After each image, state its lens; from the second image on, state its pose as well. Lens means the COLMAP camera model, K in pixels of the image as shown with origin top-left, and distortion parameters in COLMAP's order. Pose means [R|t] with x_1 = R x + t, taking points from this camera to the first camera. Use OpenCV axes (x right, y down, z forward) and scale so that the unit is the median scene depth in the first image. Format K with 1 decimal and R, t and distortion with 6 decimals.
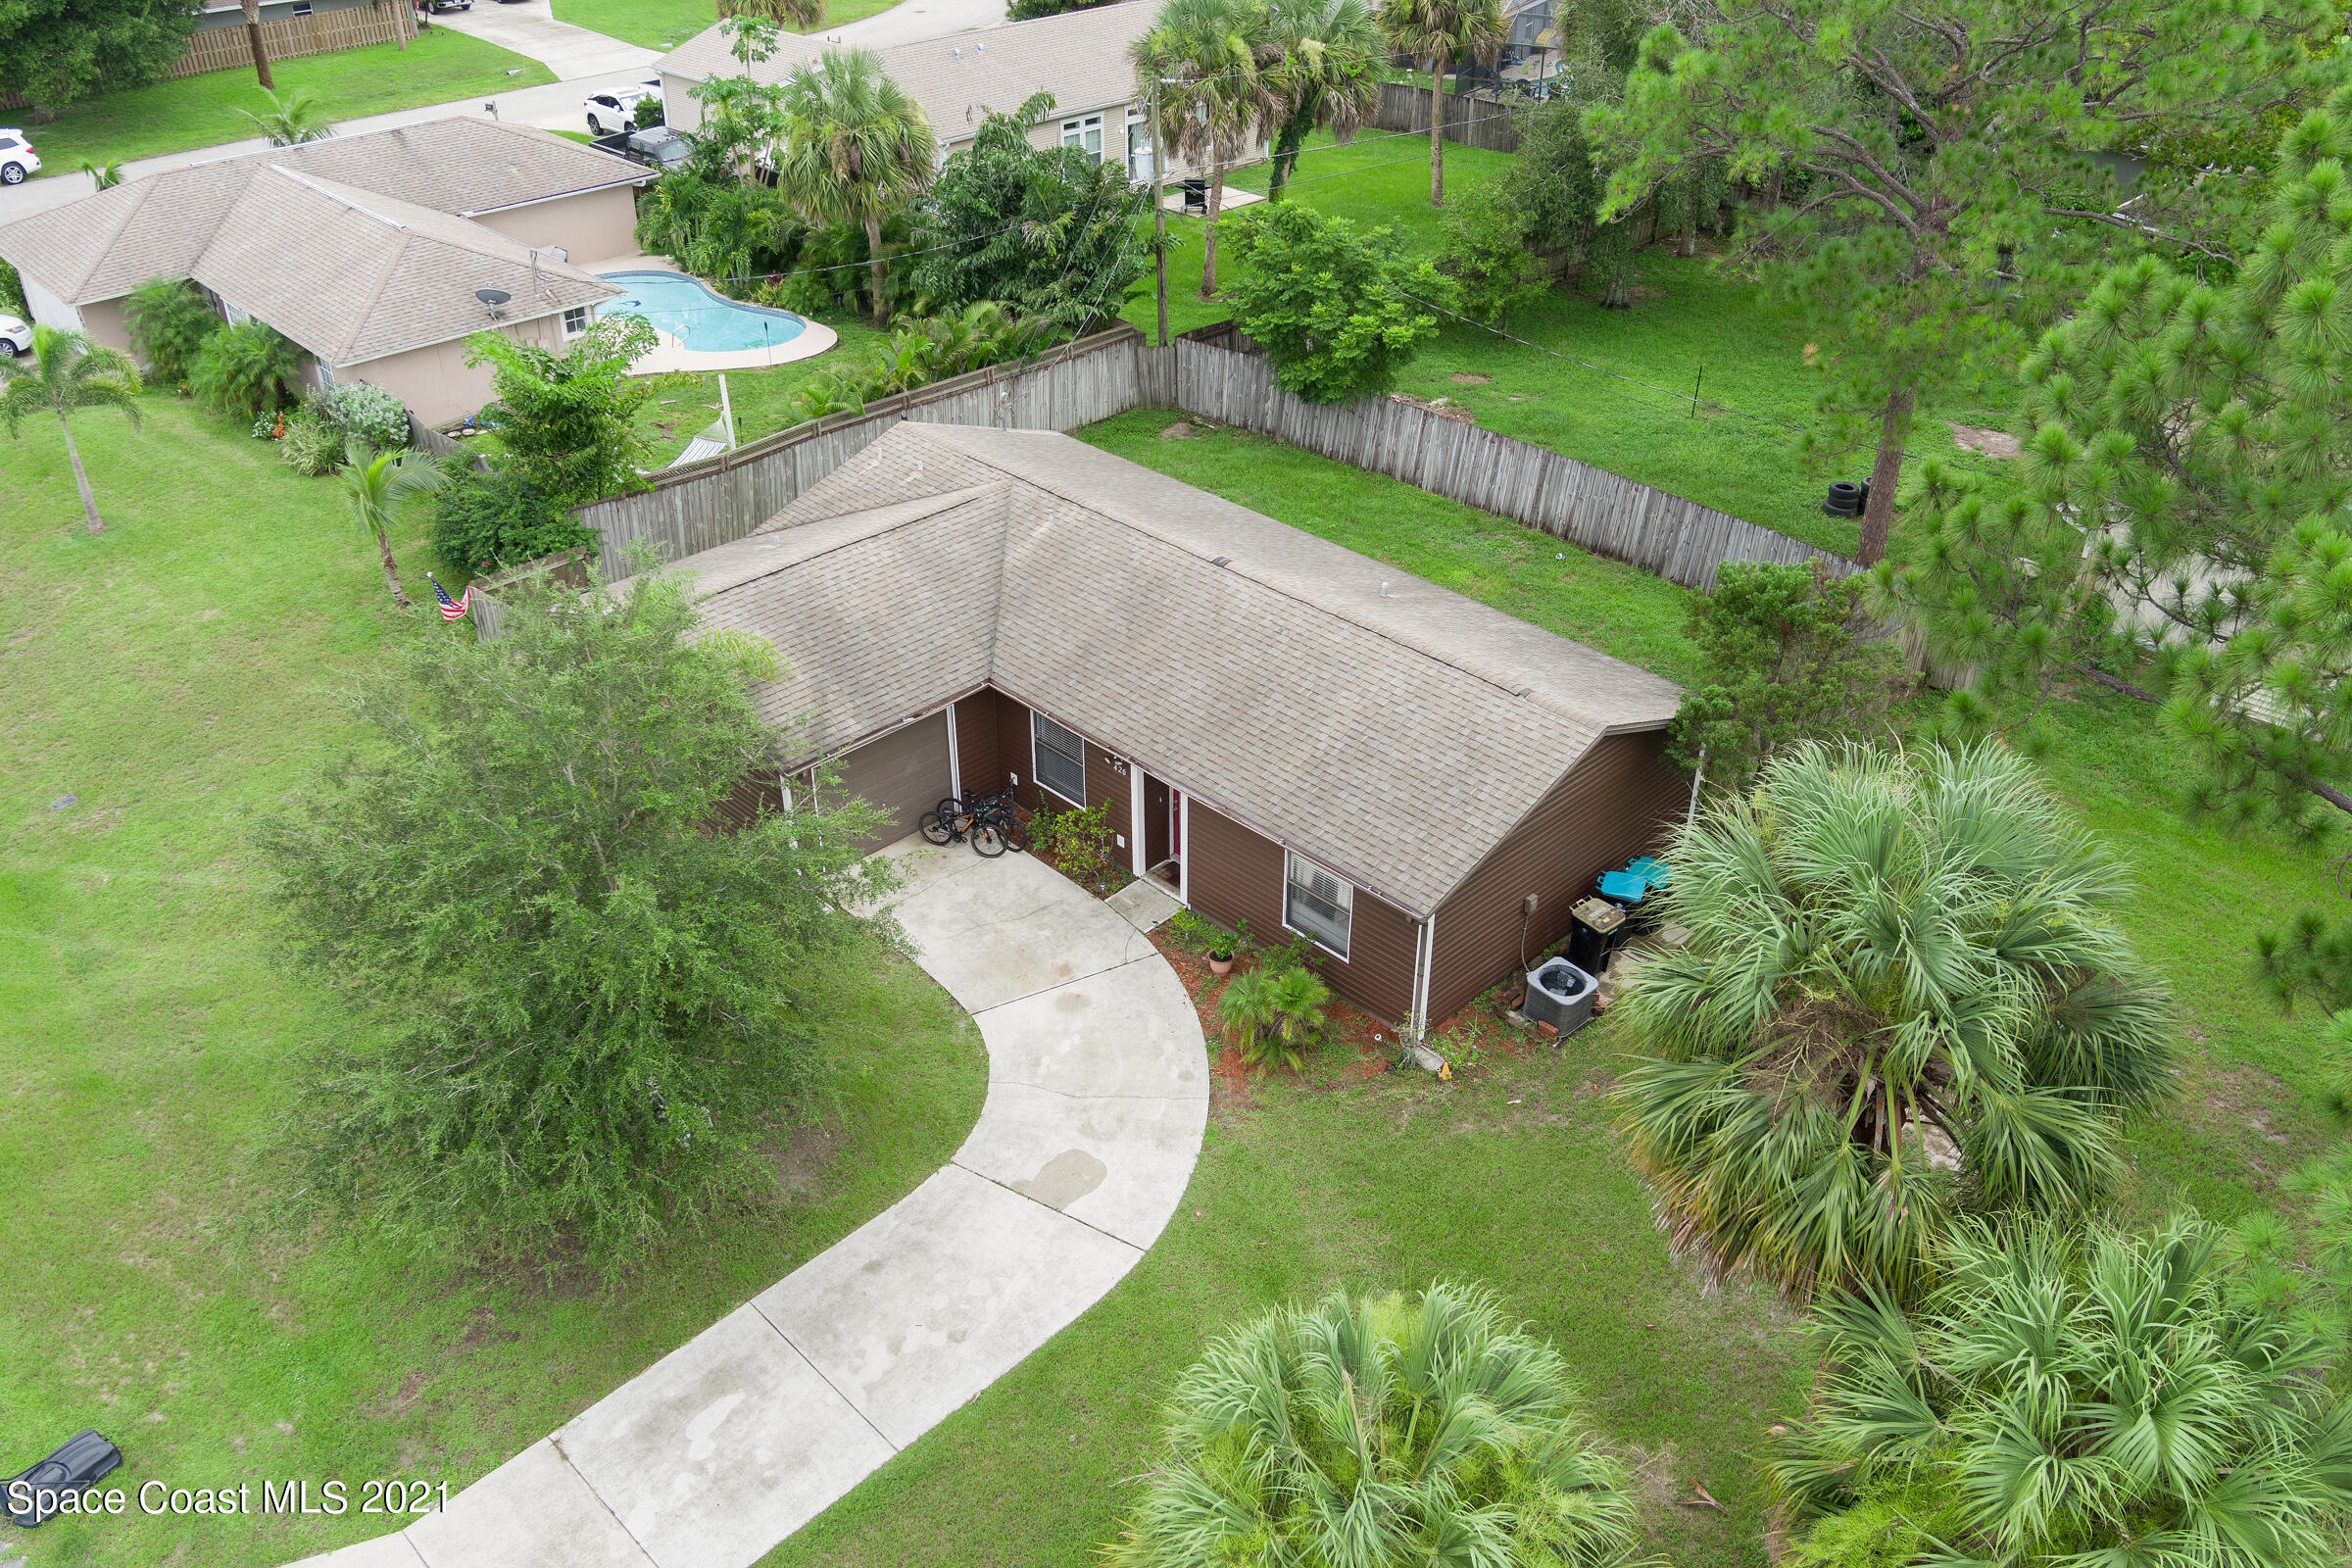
lens RADIAL K [[1850.1, 0, 1270.3], [0, 1850.1, 780.7], [0, 0, 1]] dist [-0.047692, 0.003073]
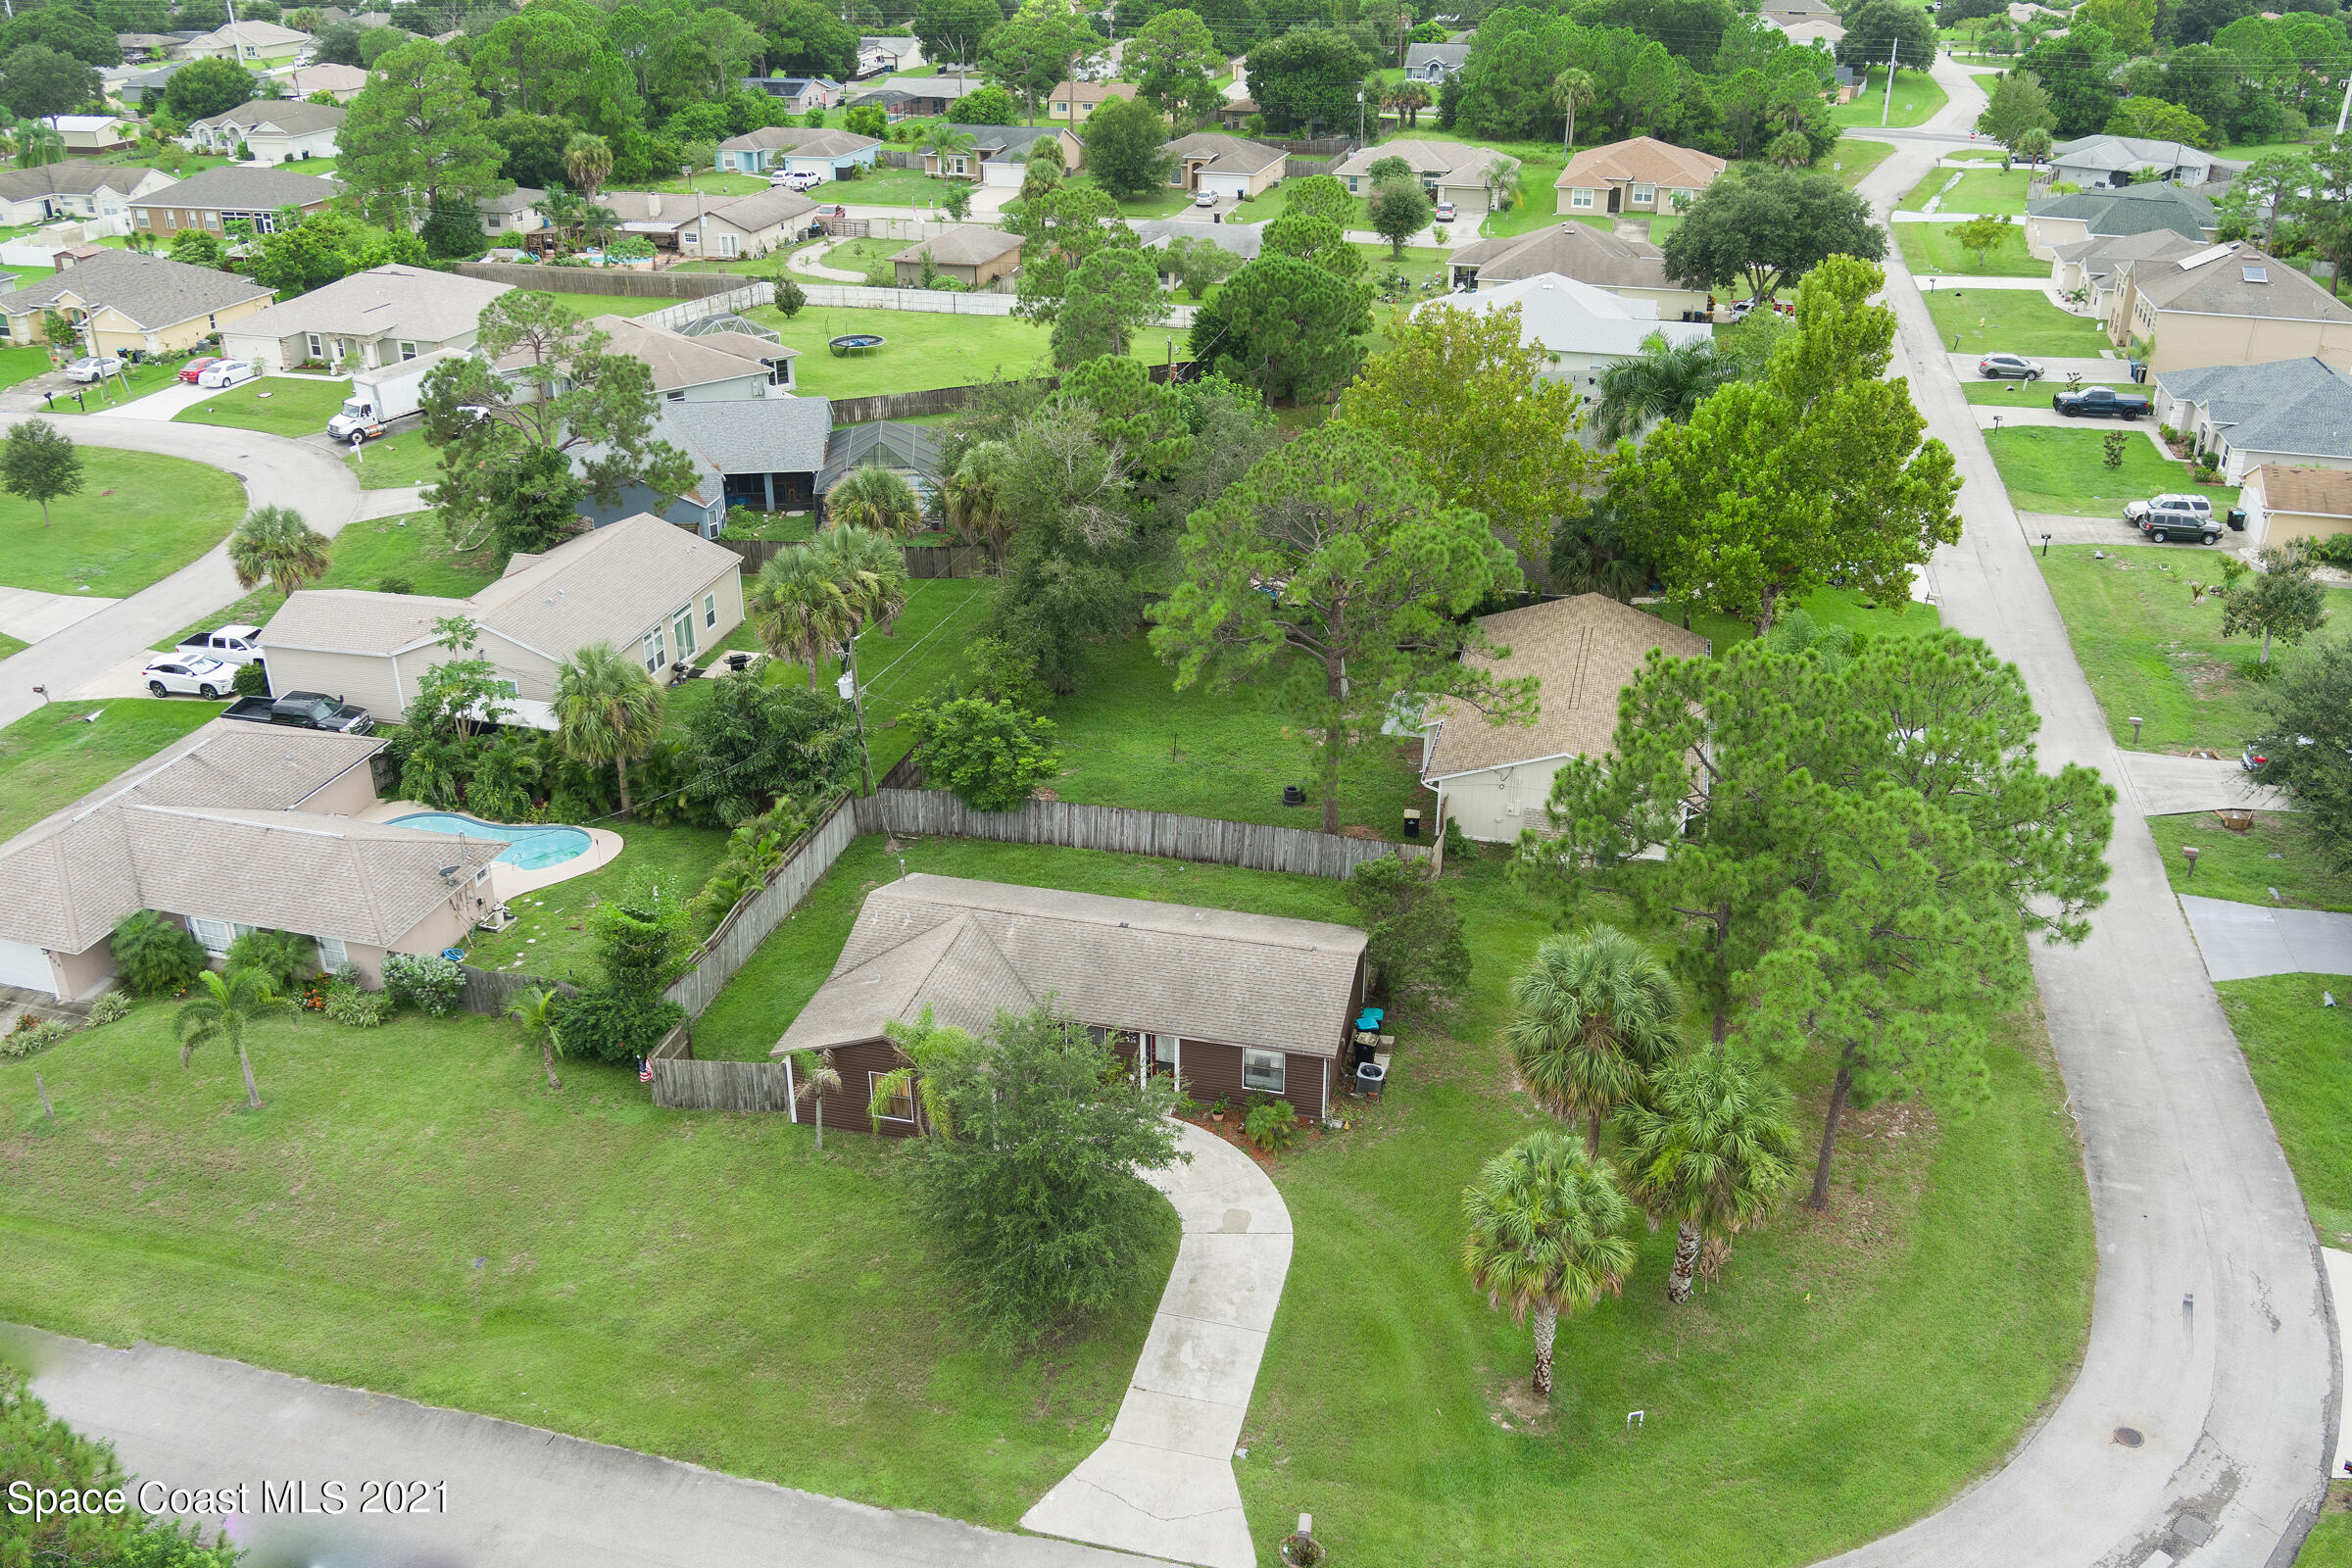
lens RADIAL K [[1850.1, 0, 1270.3], [0, 1850.1, 780.7], [0, 0, 1]] dist [-0.047692, 0.003073]
pose [[0.850197, -0.224413, 0.476239, -0.579320], [0.274541, 0.960850, -0.037348, -0.110563], [-0.449213, 0.162500, 0.878522, -0.588006]]
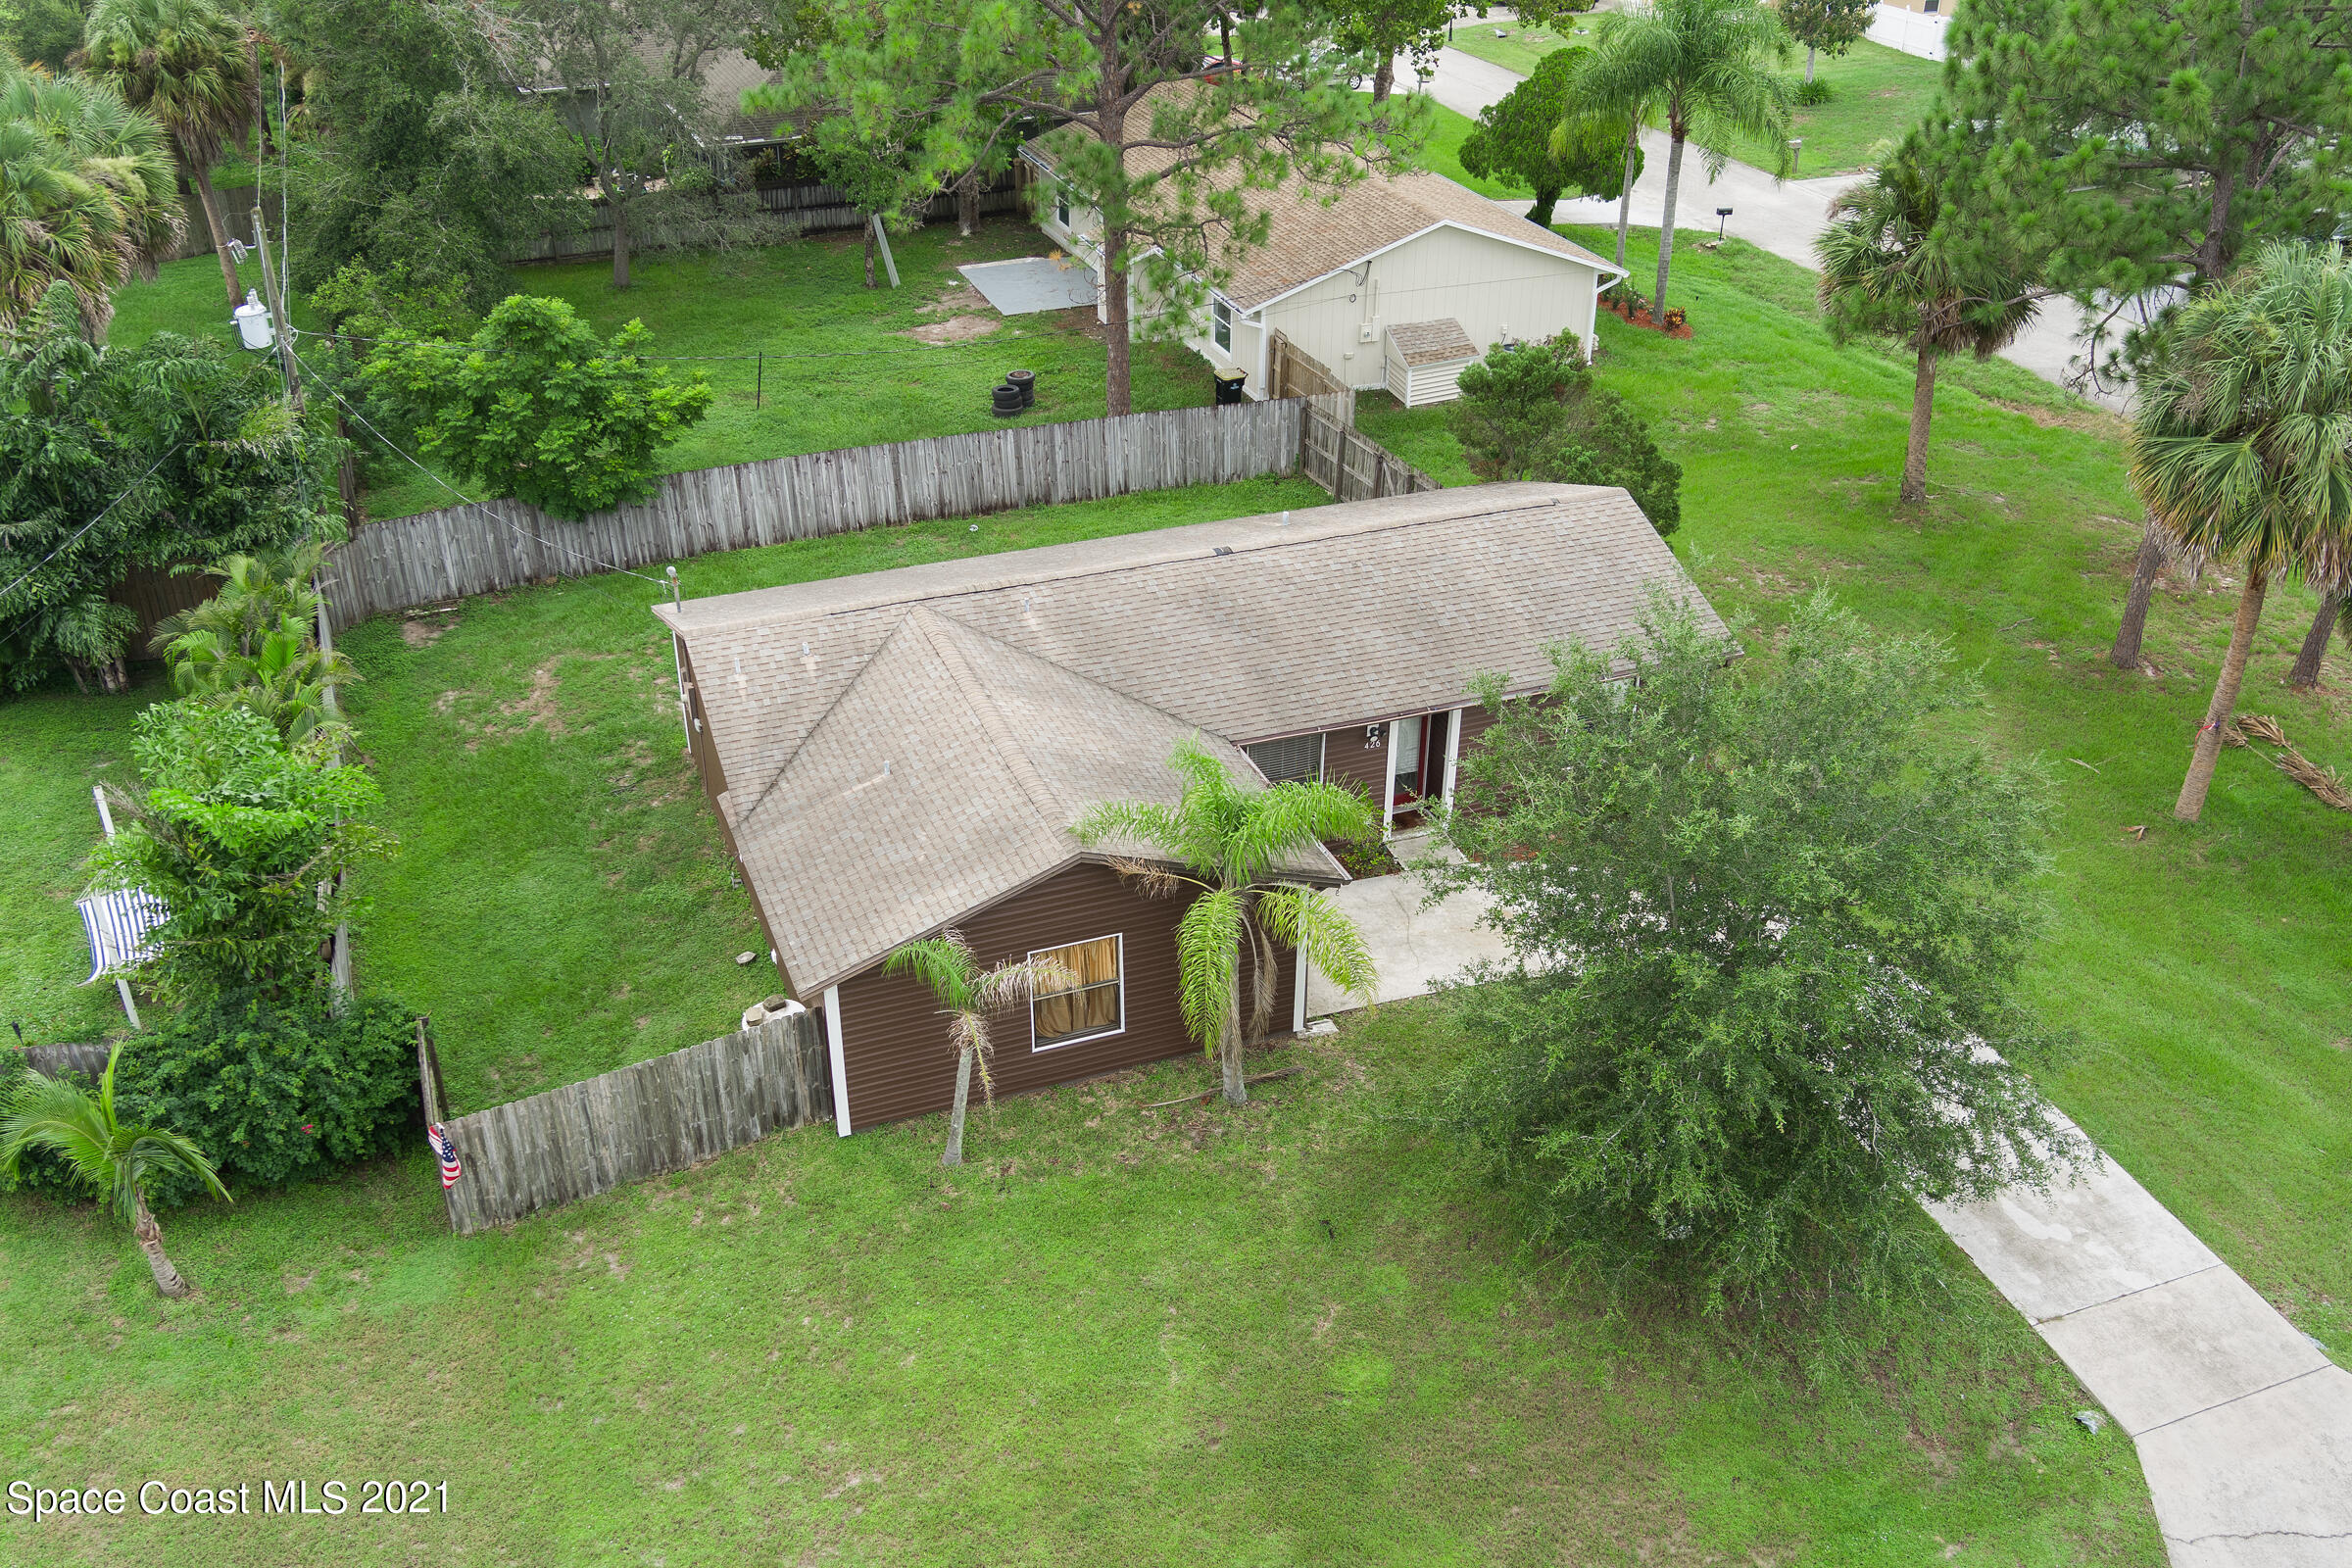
lens RADIAL K [[2015.9, 0, 1167.0], [0, 2015.9, 784.3], [0, 0, 1]] dist [-0.052440, -0.010271]
pose [[0.437257, -0.470178, 0.766642, -0.673989], [0.485625, 0.840929, 0.238760, -0.208676], [-0.756951, 0.267901, 0.596032, 0.308720]]
